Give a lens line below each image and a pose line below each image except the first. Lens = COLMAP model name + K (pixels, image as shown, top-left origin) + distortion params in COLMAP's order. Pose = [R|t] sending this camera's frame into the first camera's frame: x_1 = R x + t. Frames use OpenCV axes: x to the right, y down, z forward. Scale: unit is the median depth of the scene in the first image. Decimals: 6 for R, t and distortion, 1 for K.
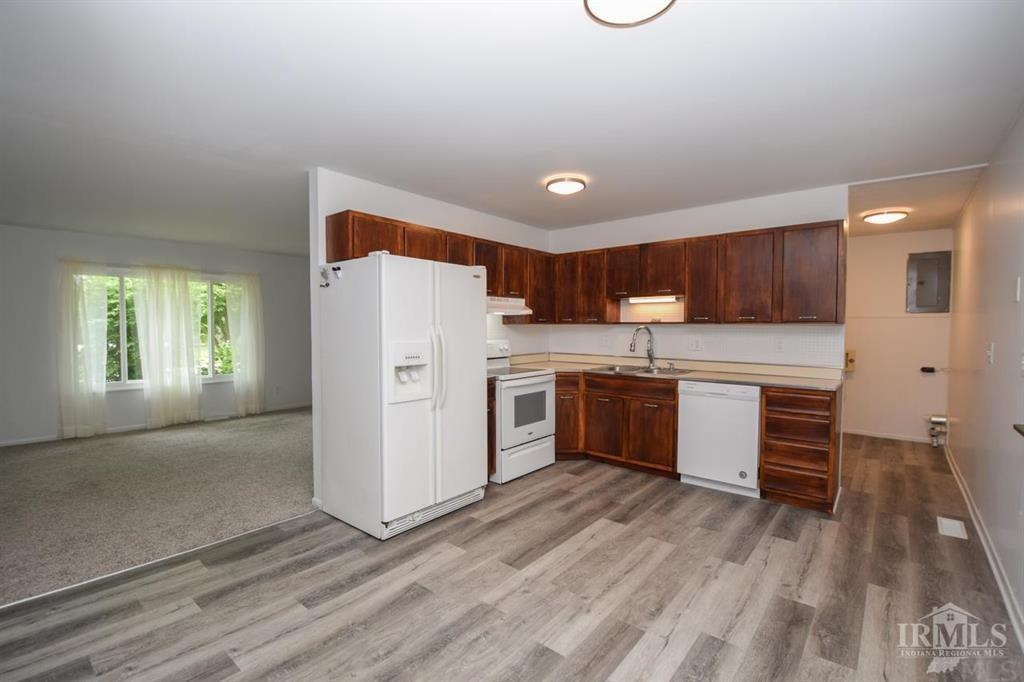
lens RADIAL K [[453.6, 0, 512.0], [0, 453.6, 341.0], [0, 0, 1]] dist [0.000799, -0.016677]
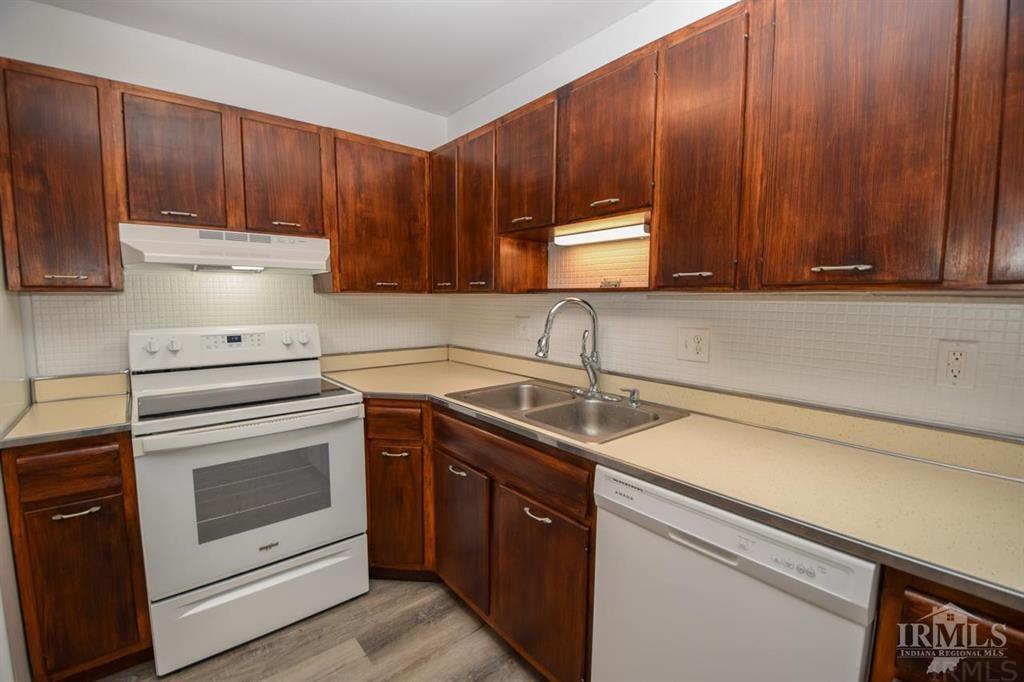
lens RADIAL K [[451.5, 0, 512.0], [0, 451.5, 341.0], [0, 0, 1]] dist [0.000853, 0.000064]
pose [[0.983444, 0.019810, -0.180125, 0.318131], [-0.007854, 0.997732, 0.066850, -0.020371], [0.181041, -0.064328, 0.981369, 0.589539]]
